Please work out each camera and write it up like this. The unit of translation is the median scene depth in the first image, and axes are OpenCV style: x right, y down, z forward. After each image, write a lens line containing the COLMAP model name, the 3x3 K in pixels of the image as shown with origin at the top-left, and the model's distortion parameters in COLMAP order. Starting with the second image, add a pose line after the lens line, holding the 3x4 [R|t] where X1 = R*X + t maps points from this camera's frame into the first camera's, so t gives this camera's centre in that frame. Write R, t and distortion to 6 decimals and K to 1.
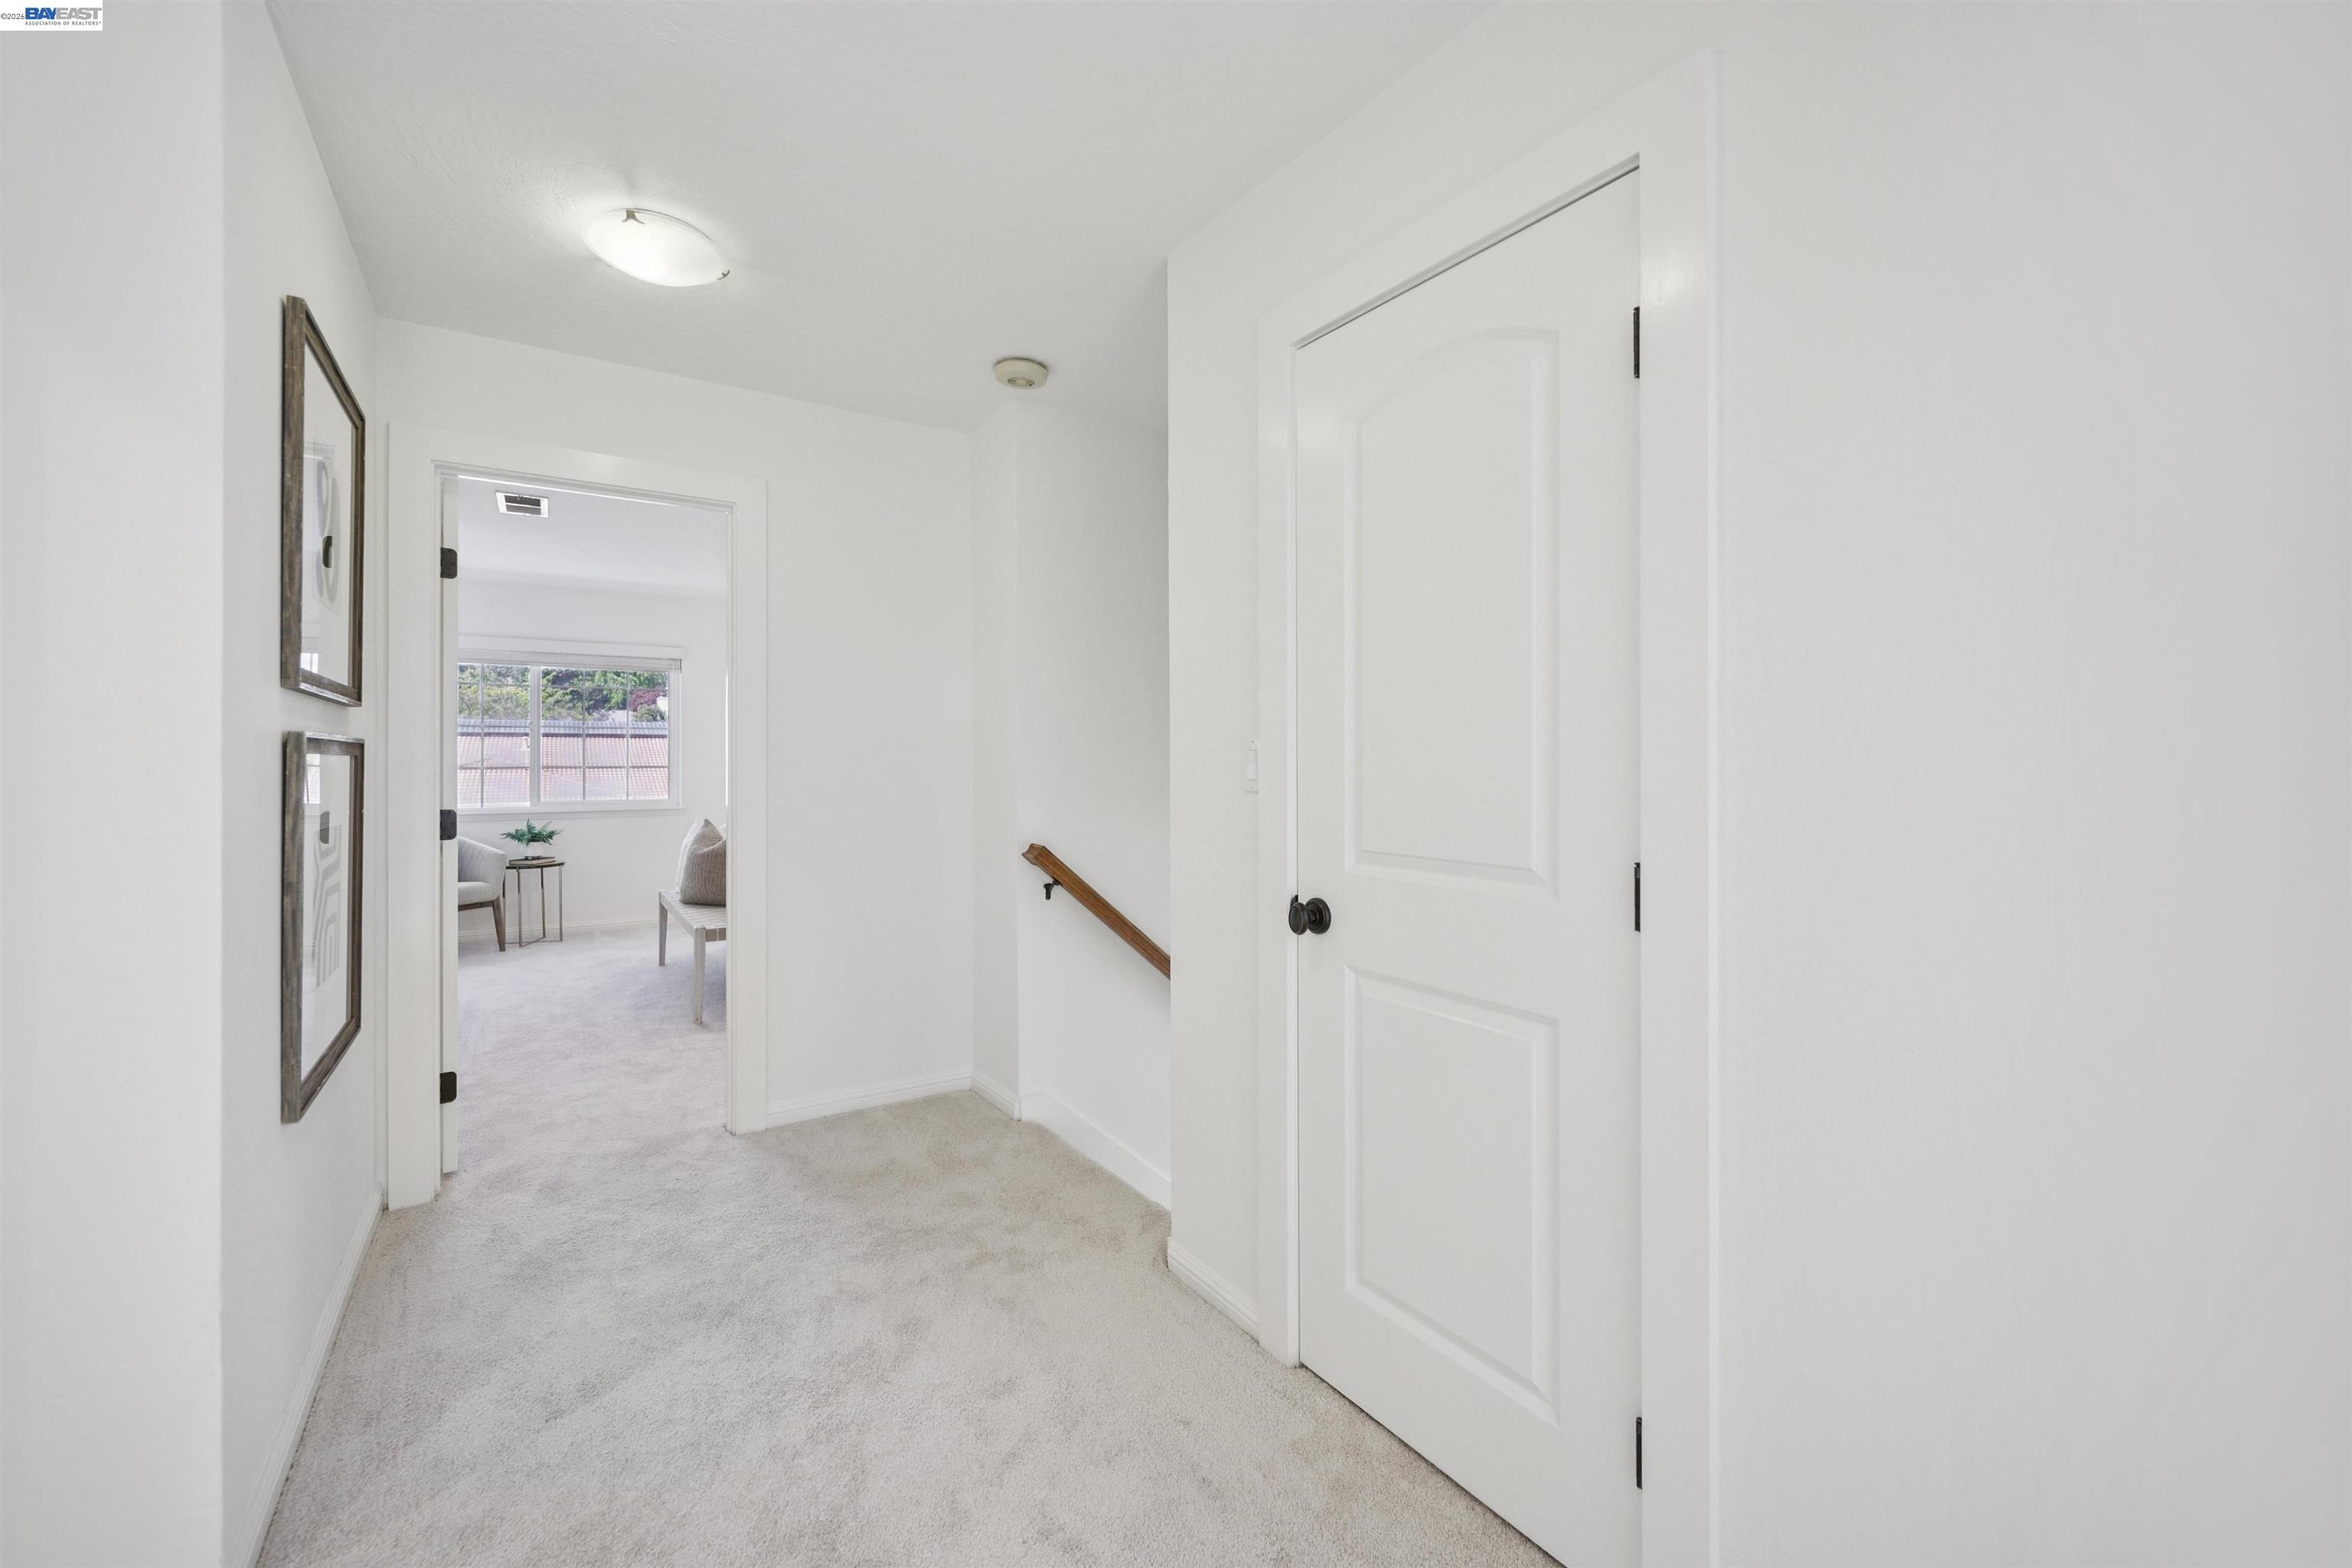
lens RADIAL K [[938.9, 0, 1180.9], [0, 938.9, 766.1], [0, 0, 1]] dist [-0.001689, -0.000265]
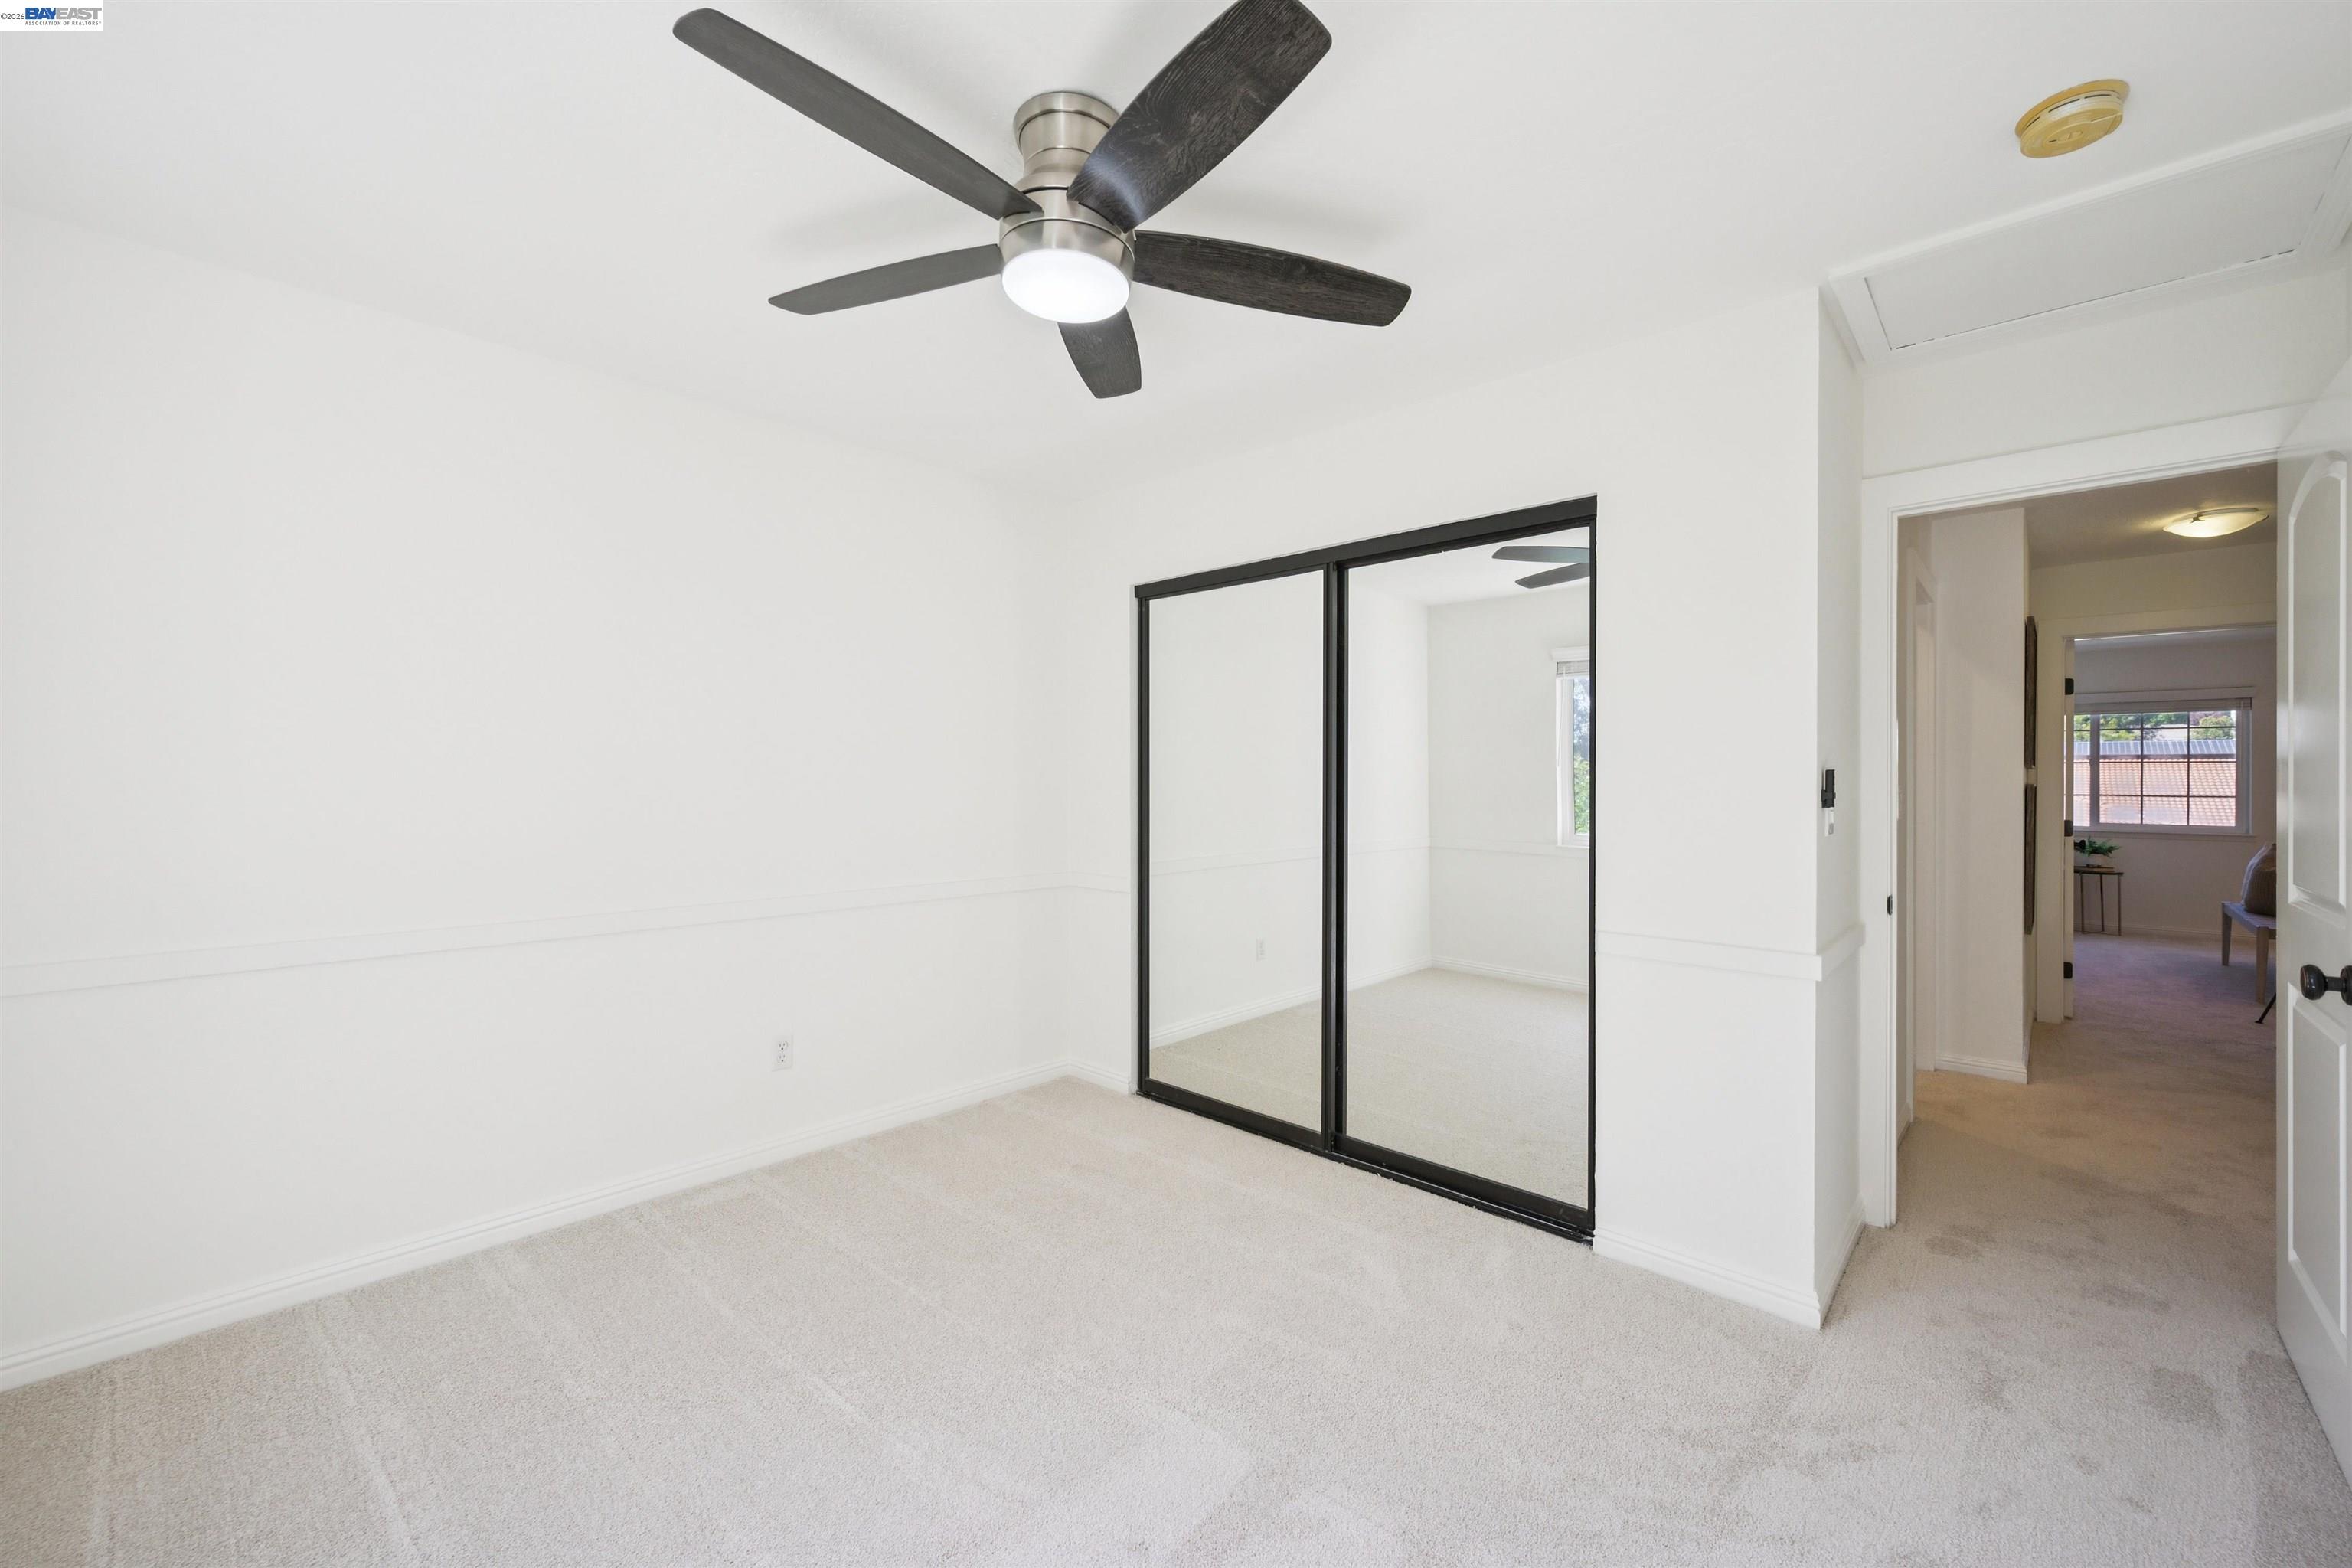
lens RADIAL K [[938.9, 0, 1180.9], [0, 938.9, 766.1], [0, 0, 1]] dist [-0.001689, -0.000265]
pose [[0.215518, -0.004043, -0.976492, 0.275992], [-0.013181, 0.999888, -0.007049, -0.011613], [0.976411, 0.014390, 0.215440, -0.472982]]
